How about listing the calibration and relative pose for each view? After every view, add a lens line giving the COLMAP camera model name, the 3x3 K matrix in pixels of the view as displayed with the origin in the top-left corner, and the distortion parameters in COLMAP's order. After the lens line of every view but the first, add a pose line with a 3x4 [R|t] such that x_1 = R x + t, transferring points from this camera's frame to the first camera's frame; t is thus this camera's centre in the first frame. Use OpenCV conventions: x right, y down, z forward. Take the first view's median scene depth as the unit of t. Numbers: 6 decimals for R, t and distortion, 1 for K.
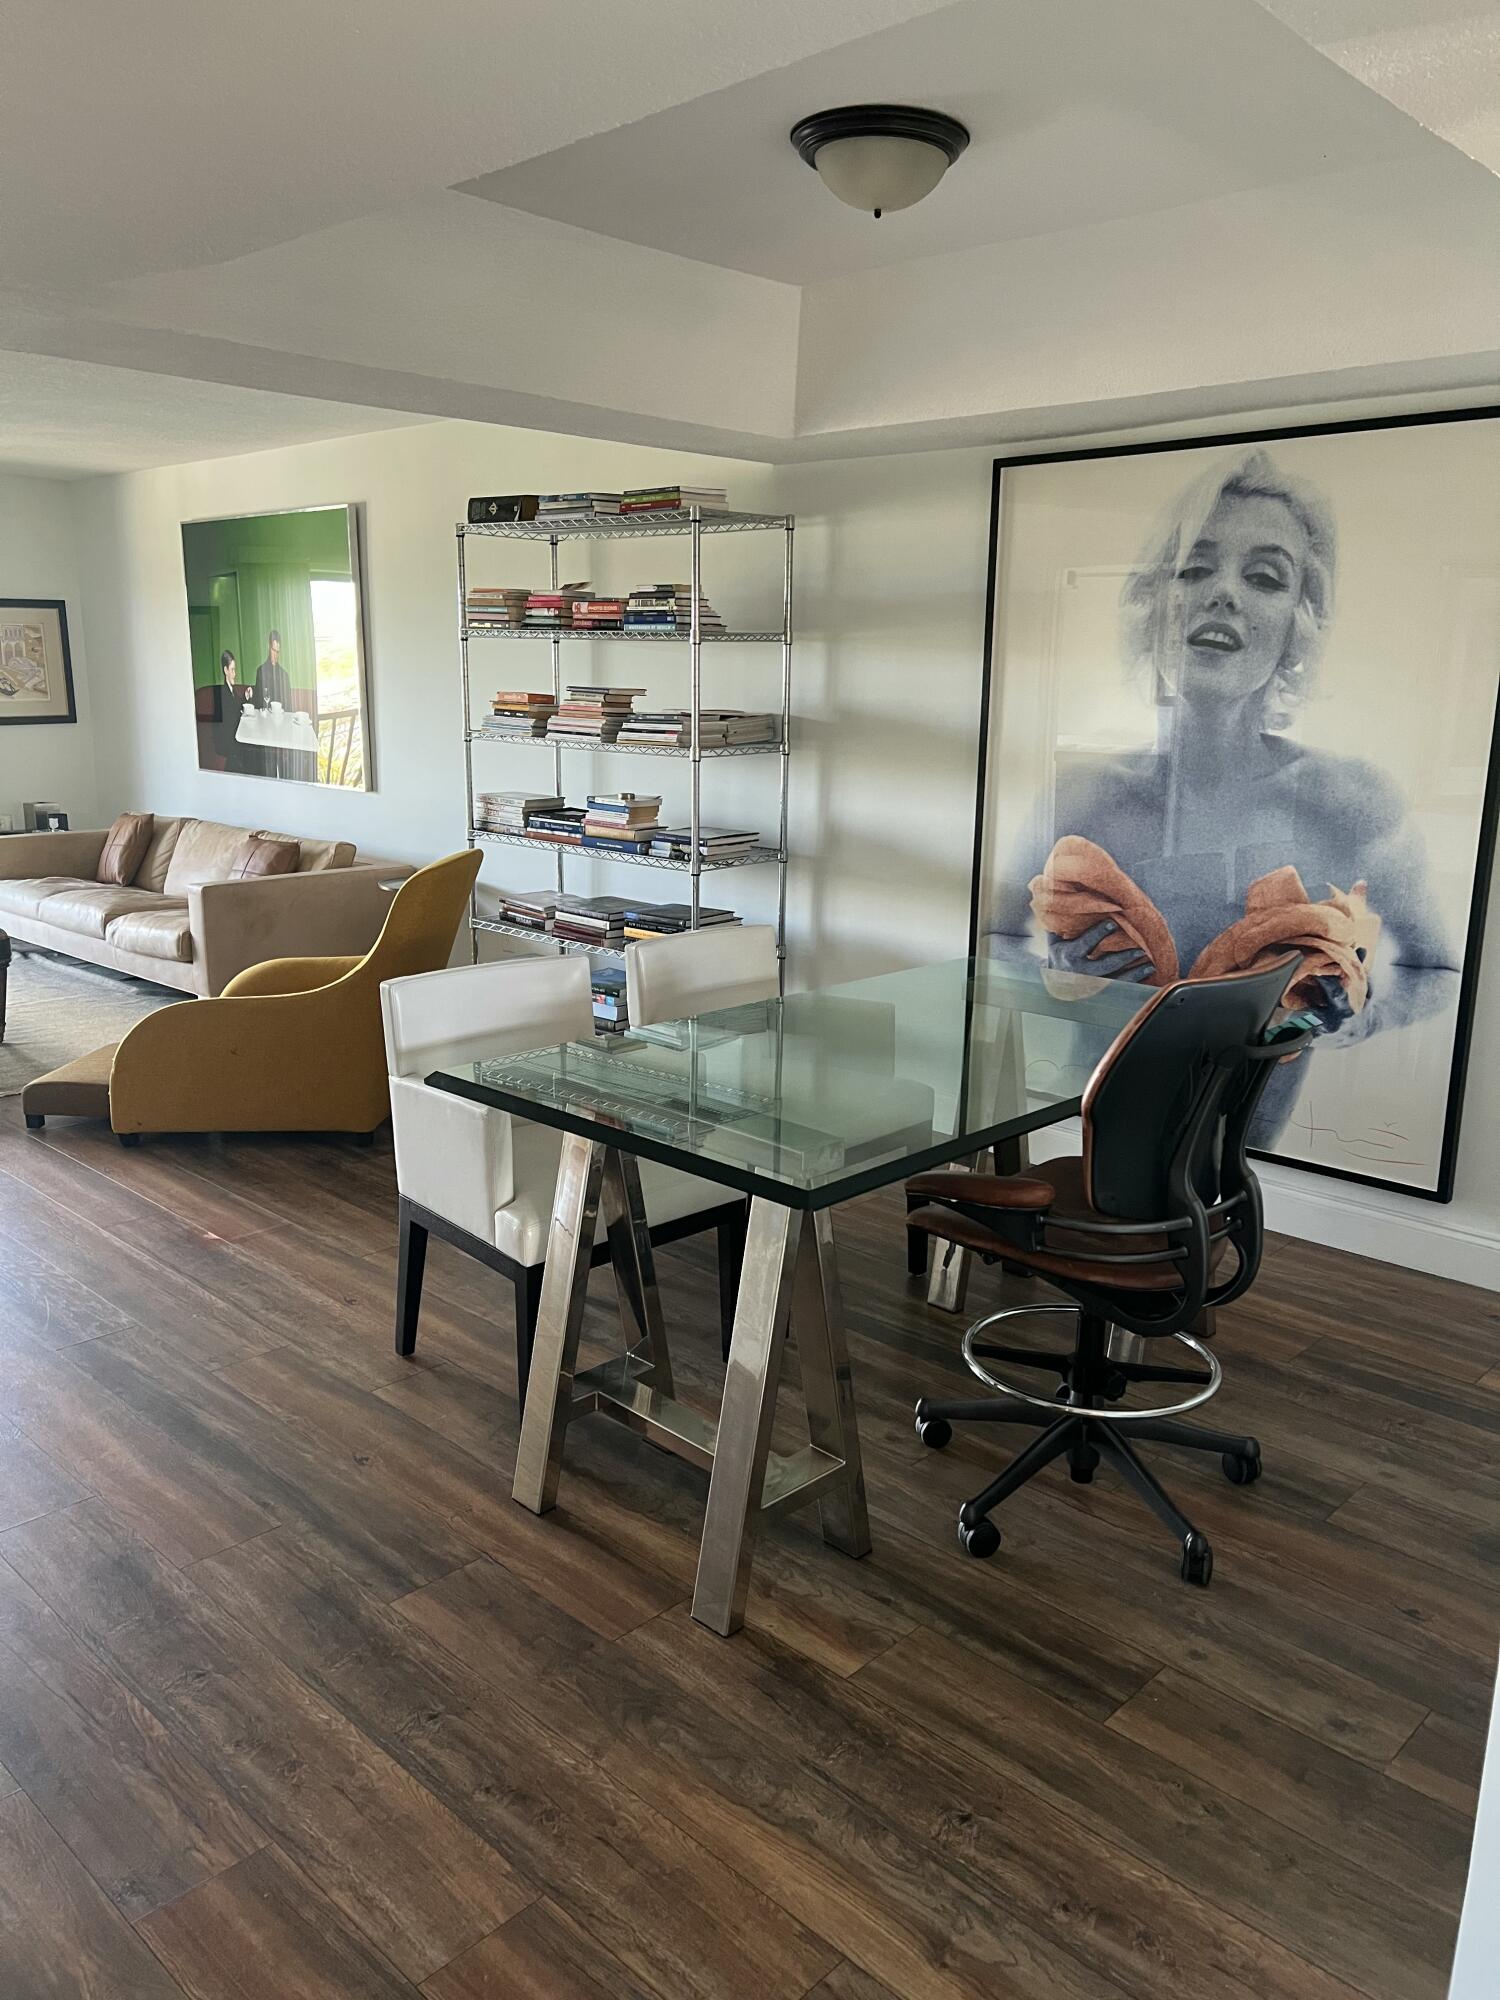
lens RADIAL K [[1476.7, 0, 750.0], [0, 1476.7, 1000.0], [0, 0, 1]] dist [-0.037858, 0.002848]
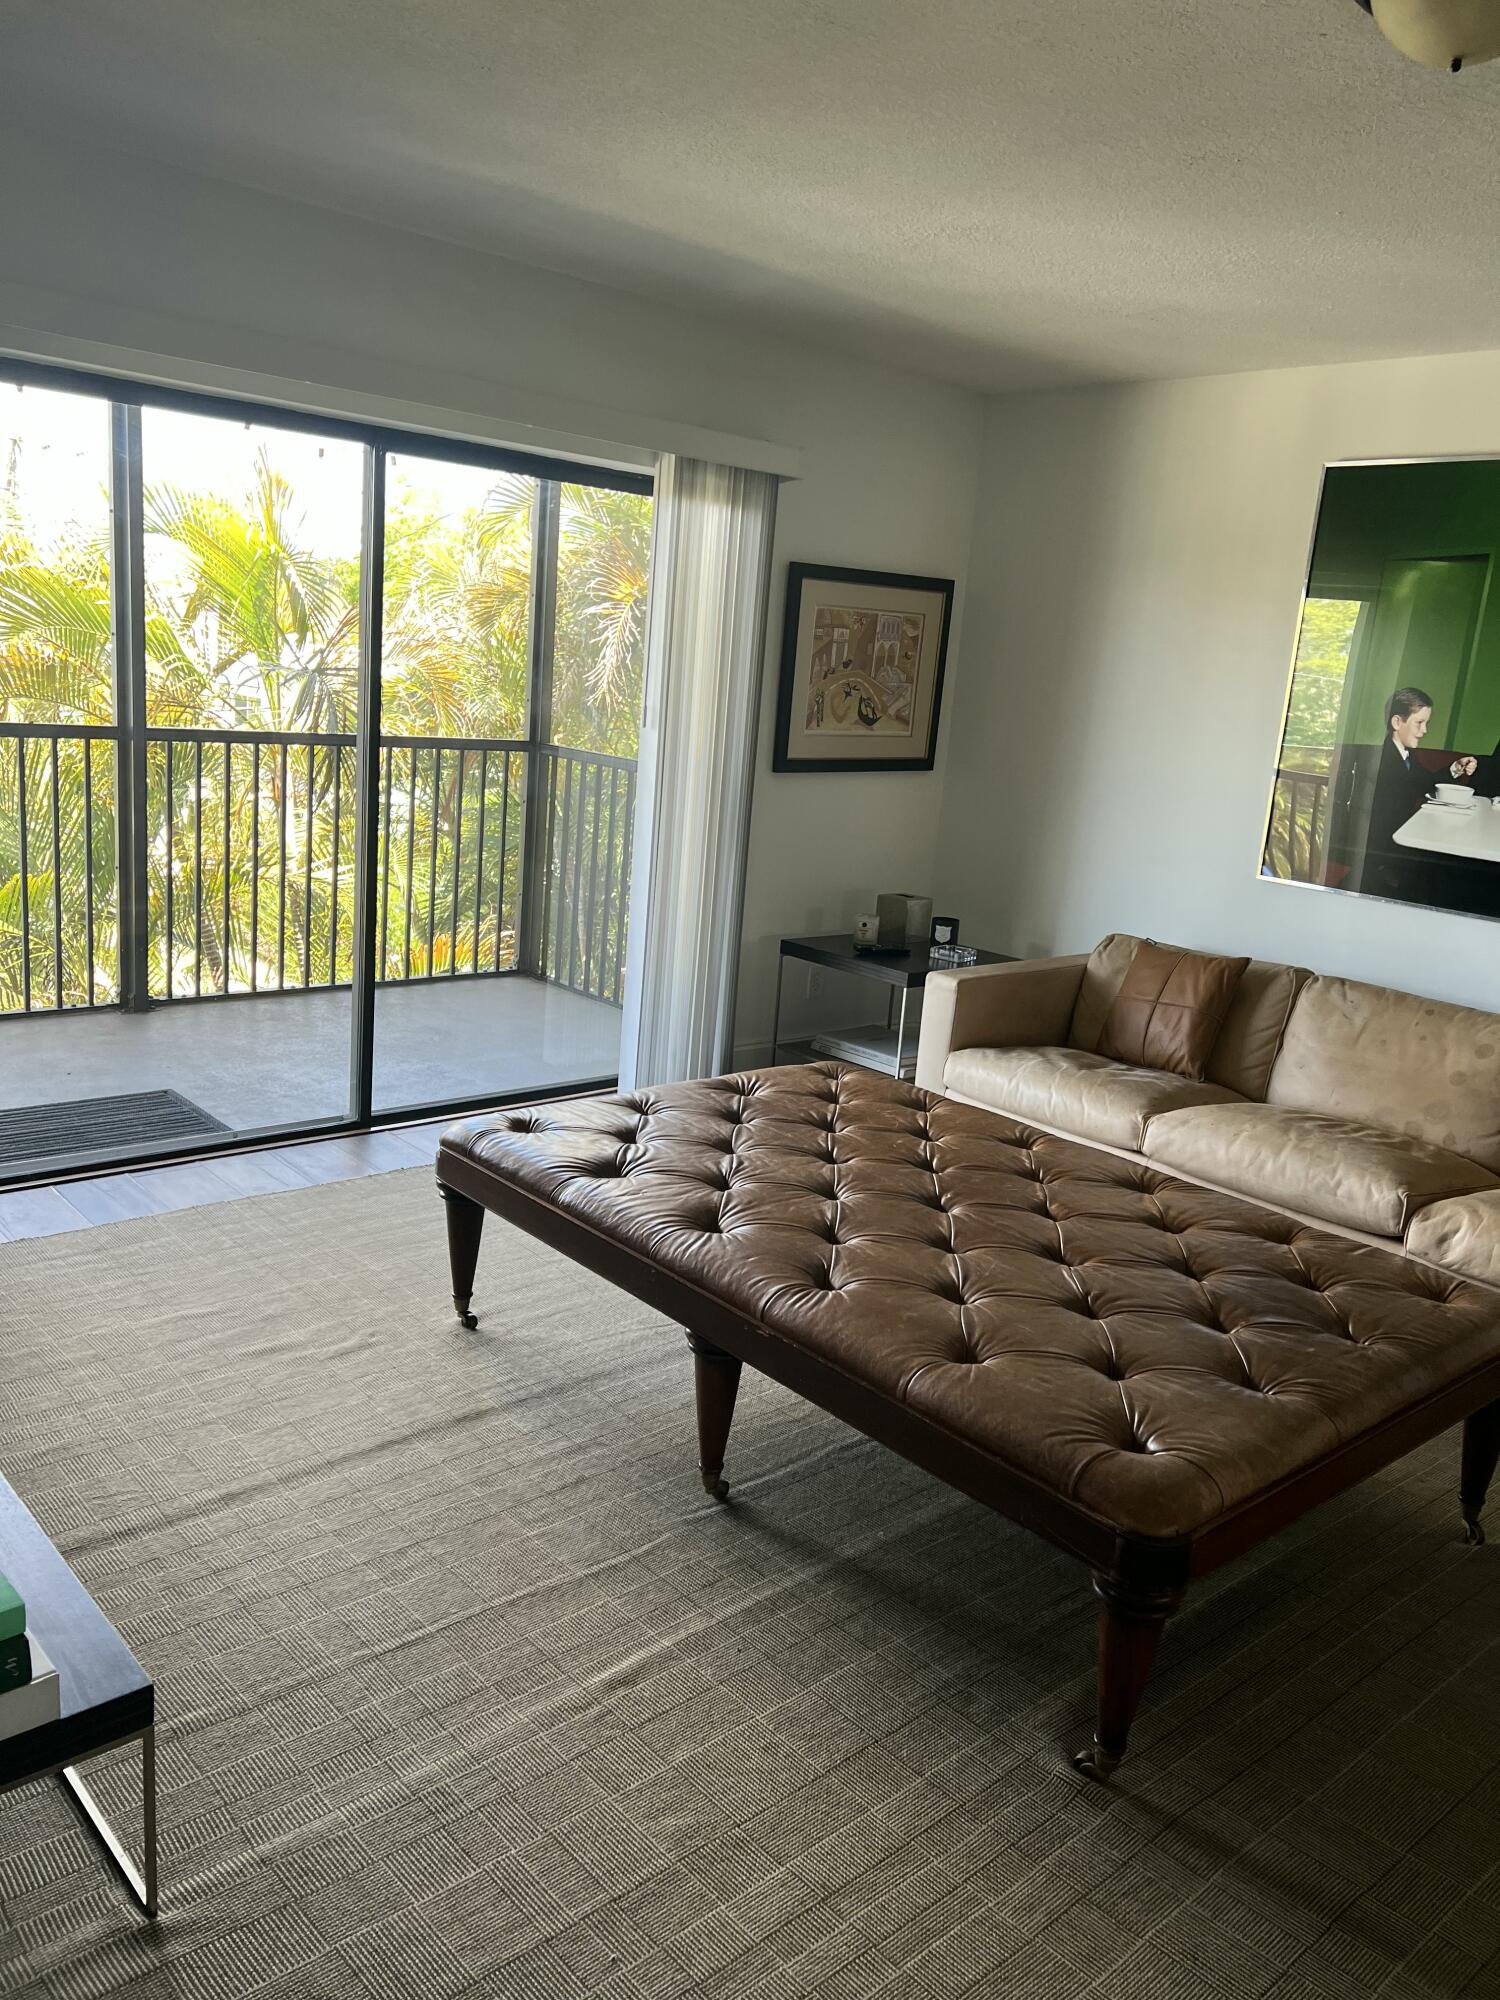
lens RADIAL K [[1476.7, 0, 750.0], [0, 1476.7, 1000.0], [0, 0, 1]] dist [-0.037858, 0.002848]
pose [[0.994042, 0.073573, -0.080420, -0.560287], [-0.073789, 0.997274, 0.000283, -0.095506], [0.080221, 0.005653, 0.996761, 0.398300]]
